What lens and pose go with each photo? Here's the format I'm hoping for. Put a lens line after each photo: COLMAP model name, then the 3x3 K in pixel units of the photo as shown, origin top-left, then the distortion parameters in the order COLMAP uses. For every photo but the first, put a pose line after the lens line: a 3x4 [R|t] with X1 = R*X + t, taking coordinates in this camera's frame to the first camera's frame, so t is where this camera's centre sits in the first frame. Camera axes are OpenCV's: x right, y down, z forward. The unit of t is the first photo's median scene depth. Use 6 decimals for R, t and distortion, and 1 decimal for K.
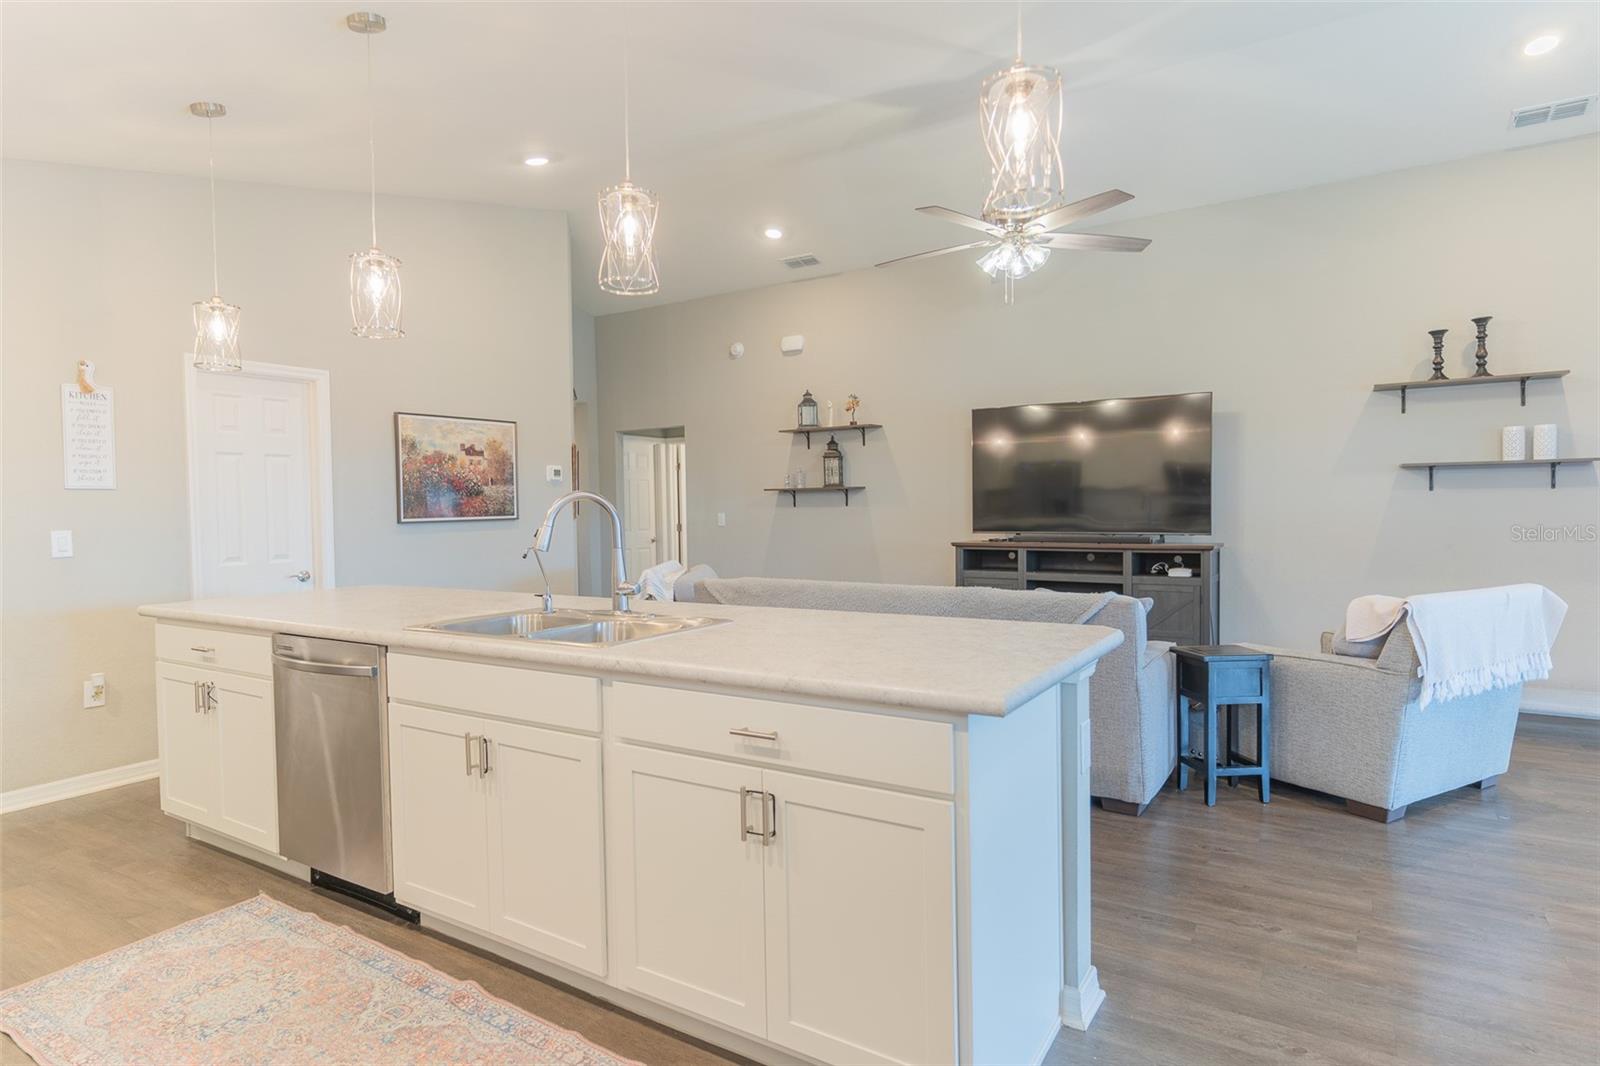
lens RADIAL K [[867.5, 0, 797.7], [0, 867.5, 531.4], [0, 0, 1]] dist [0.000310, 0.002829]
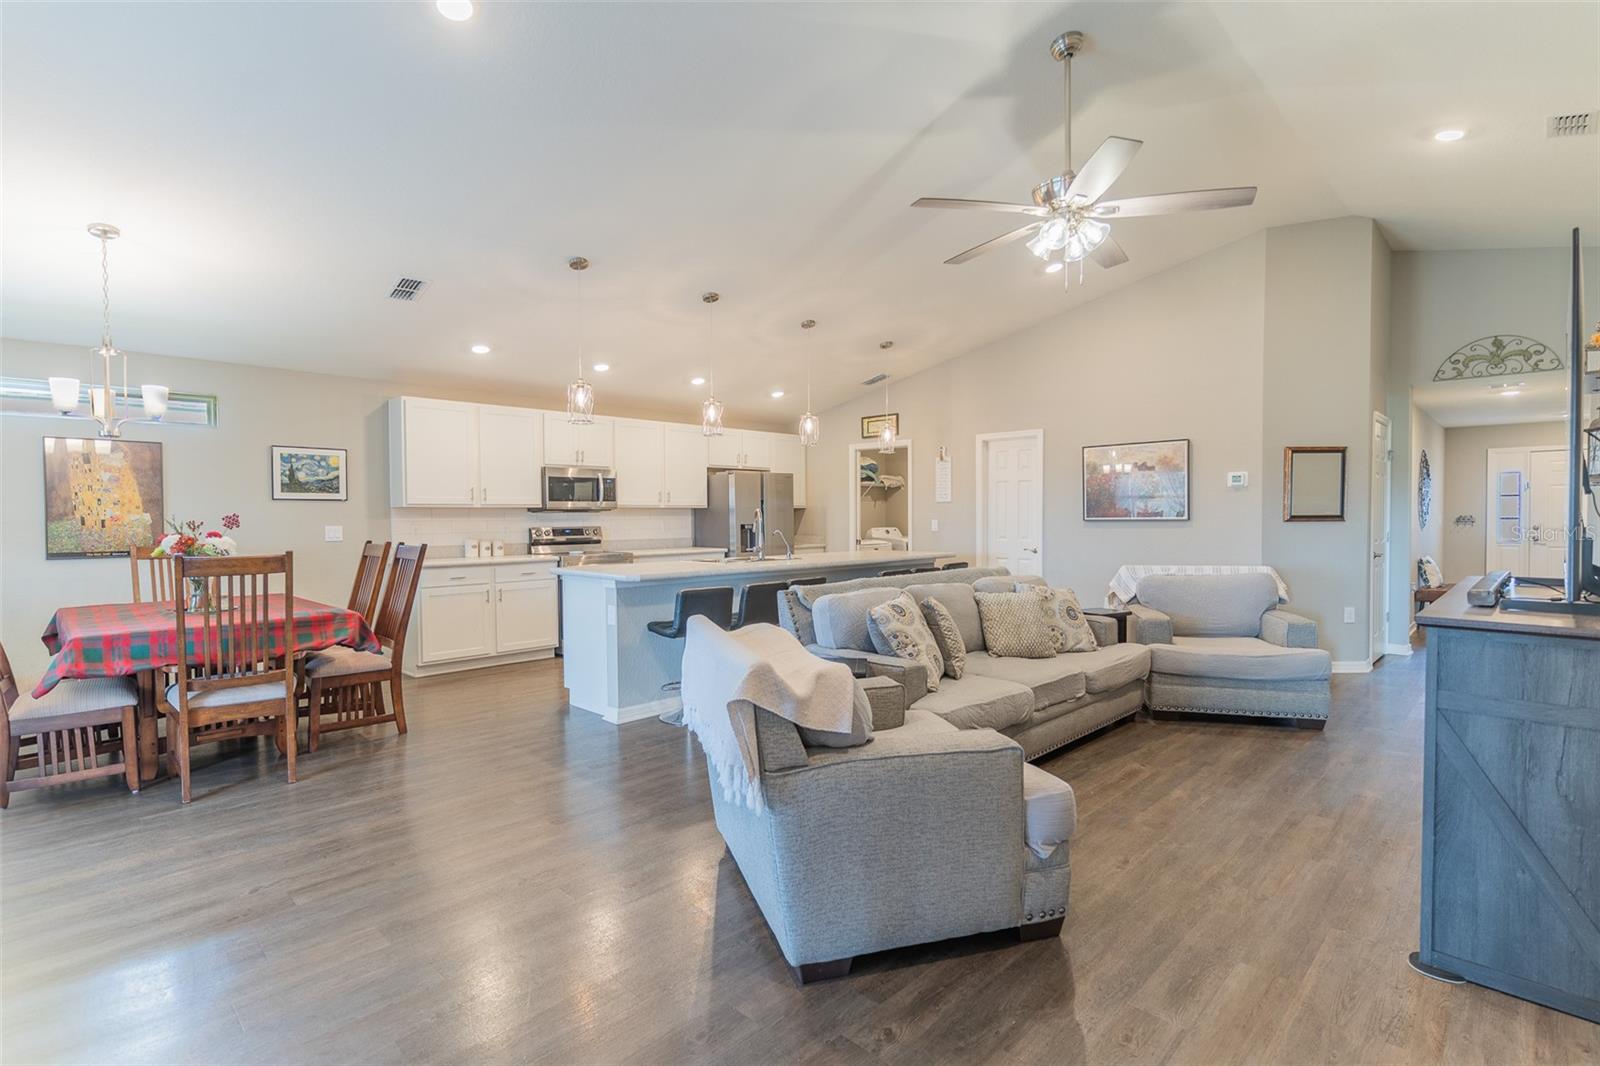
lens RADIAL K [[767.6, 0, 794.8], [0, 767.6, 536.4], [0, 0, 1]] dist [0.002313, -0.000308]
pose [[-0.216510, 0.043961, -0.975290, 0.932729], [-0.018275, 0.998628, 0.049070, -0.037719], [0.976109, 0.028448, -0.215410, 0.784390]]
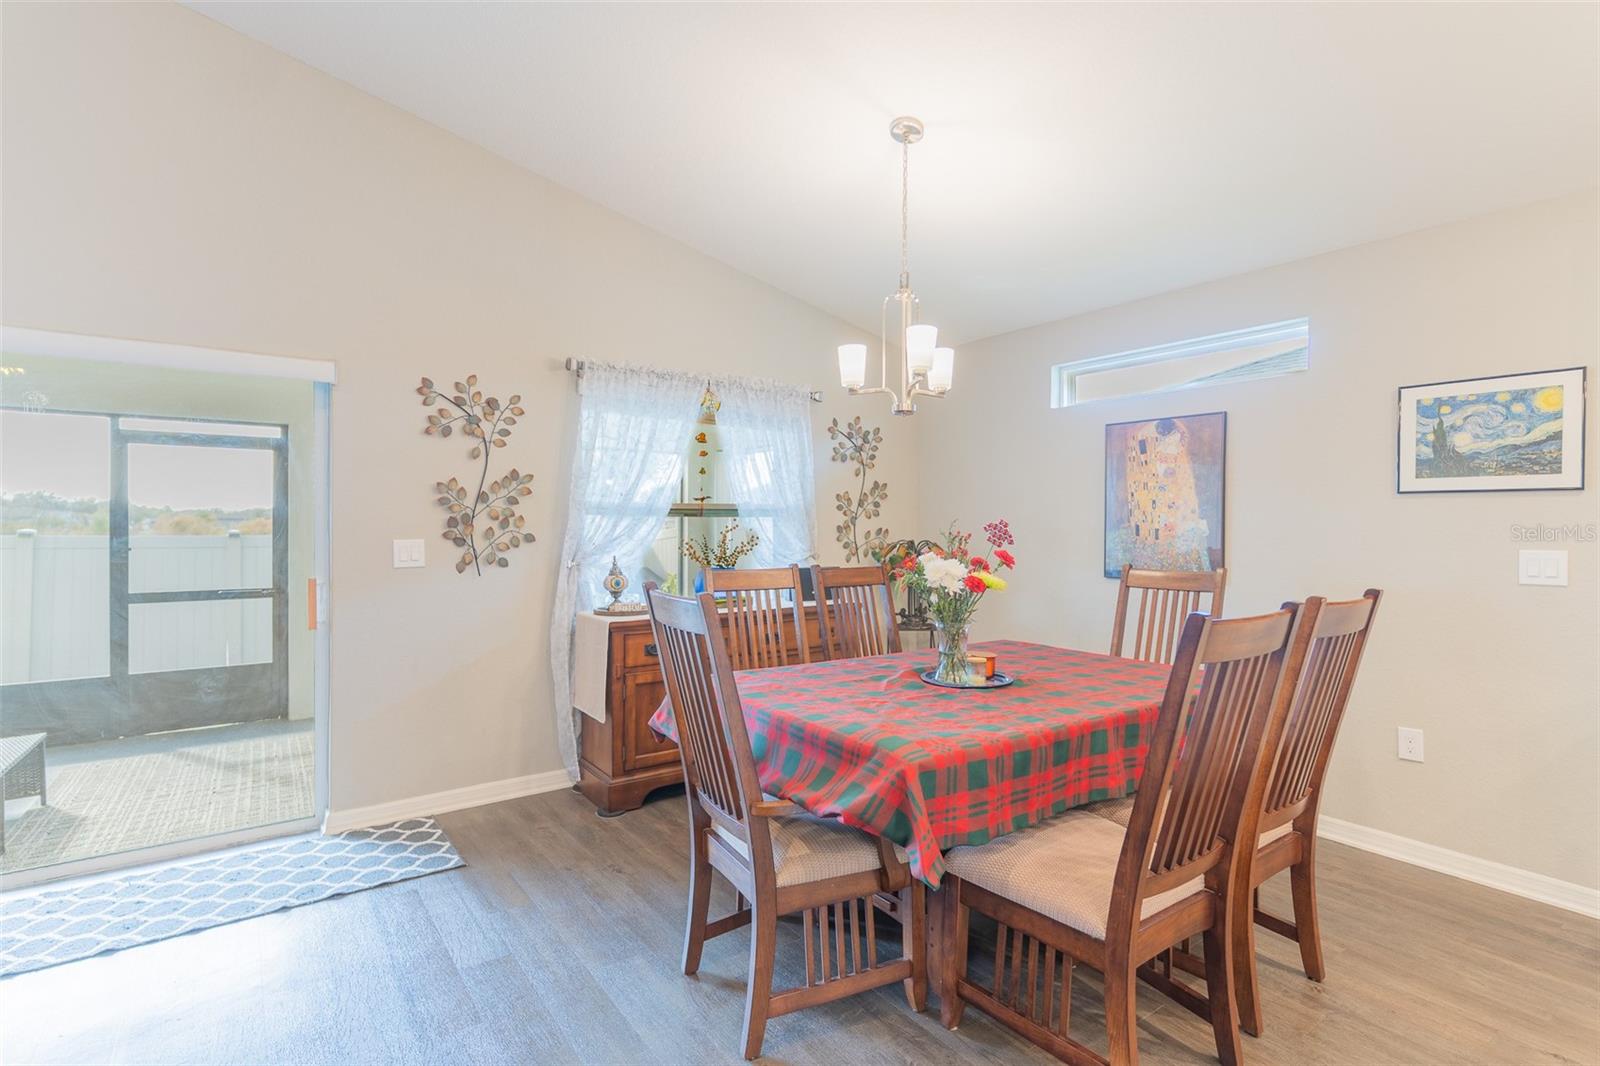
lens RADIAL K [[767.6, 0, 796.8], [0, 767.6, 530.3], [0, 0, 1]] dist [0.002313, -0.000308]
pose [[-0.928121, 0.008021, 0.372192, 0.228856], [0.020343, 0.999367, 0.029192, -0.021350], [-0.371722, 0.034666, -0.927697, 0.504514]]
